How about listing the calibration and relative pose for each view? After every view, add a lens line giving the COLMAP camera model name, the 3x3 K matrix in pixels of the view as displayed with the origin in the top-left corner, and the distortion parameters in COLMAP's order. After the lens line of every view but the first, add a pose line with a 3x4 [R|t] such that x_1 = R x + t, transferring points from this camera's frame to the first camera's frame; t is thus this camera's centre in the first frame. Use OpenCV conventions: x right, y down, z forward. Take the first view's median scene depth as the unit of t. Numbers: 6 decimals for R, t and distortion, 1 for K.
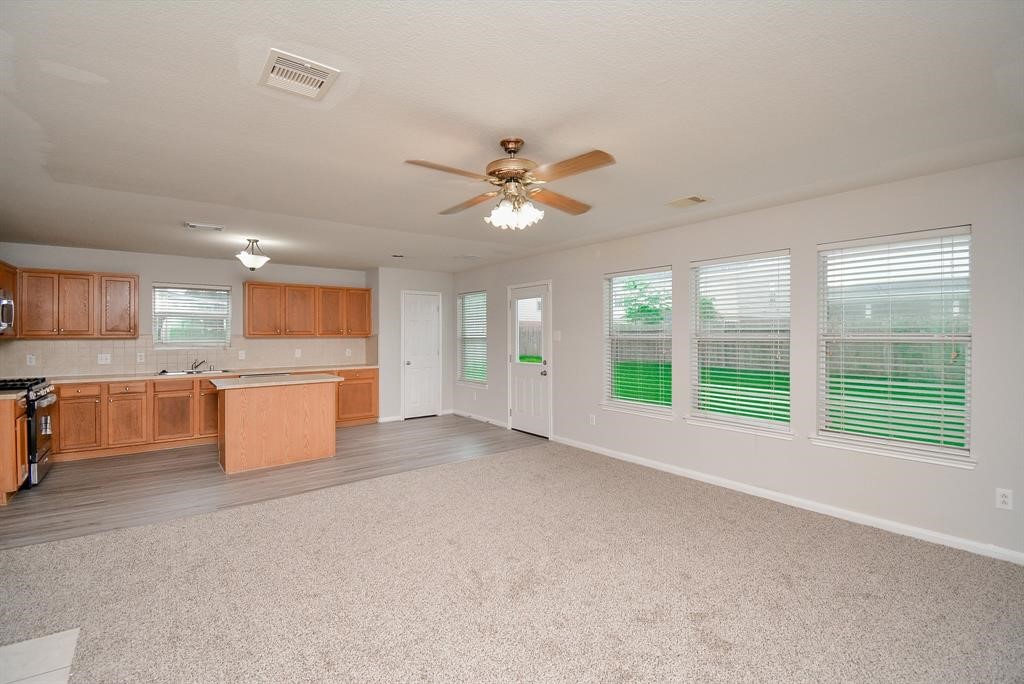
lens RADIAL K [[454.7, 0, 512.7], [0, 454.7, 335.0], [0, 0, 1]] dist [-0.001145, -0.011445]
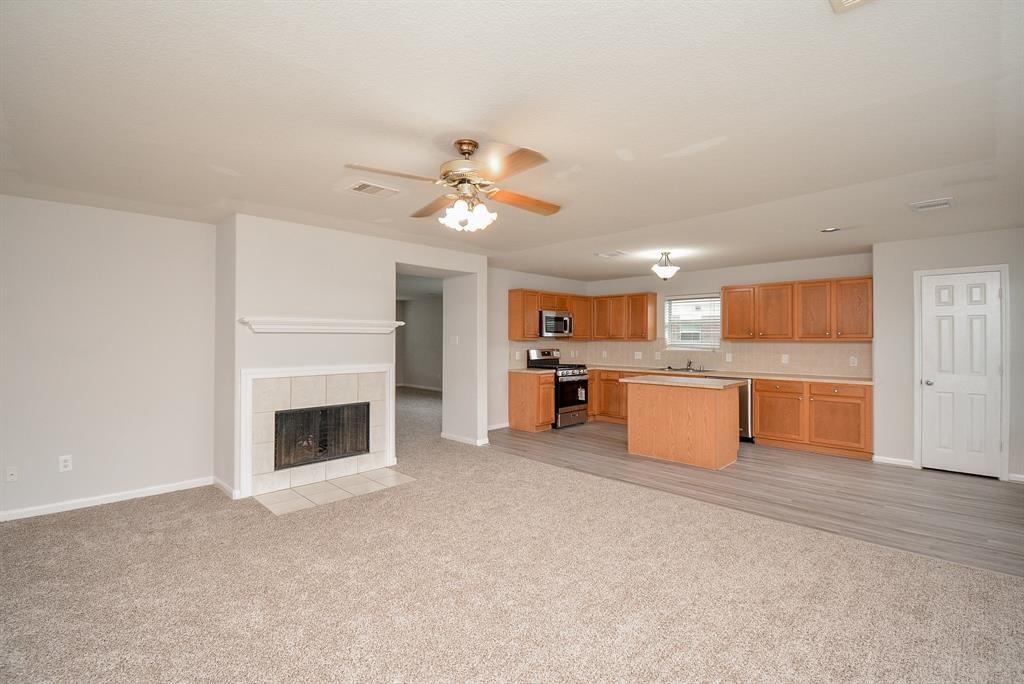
lens RADIAL K [[454.7, 0, 512.7], [0, 454.7, 335.0], [0, 0, 1]] dist [-0.001145, -0.011445]
pose [[0.117833, -0.007177, -0.993008, 0.480600], [-0.005503, 0.999954, -0.007880, 0.003169], [0.993018, 0.006393, 0.117788, 0.485280]]
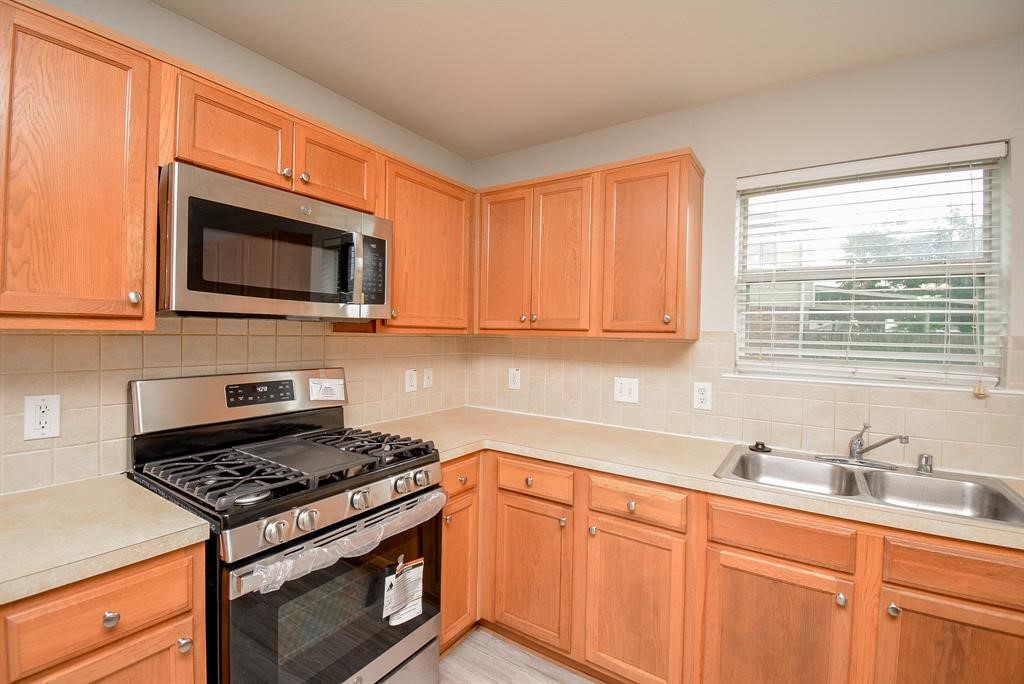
lens RADIAL K [[454.7, 0, 512.7], [0, 454.7, 335.0], [0, 0, 1]] dist [-0.001145, -0.011445]
pose [[0.313009, 0.019774, -0.949544, -0.596868], [-0.021807, 0.999669, 0.013630, 0.001444], [0.949500, 0.016440, 0.313337, 0.835519]]
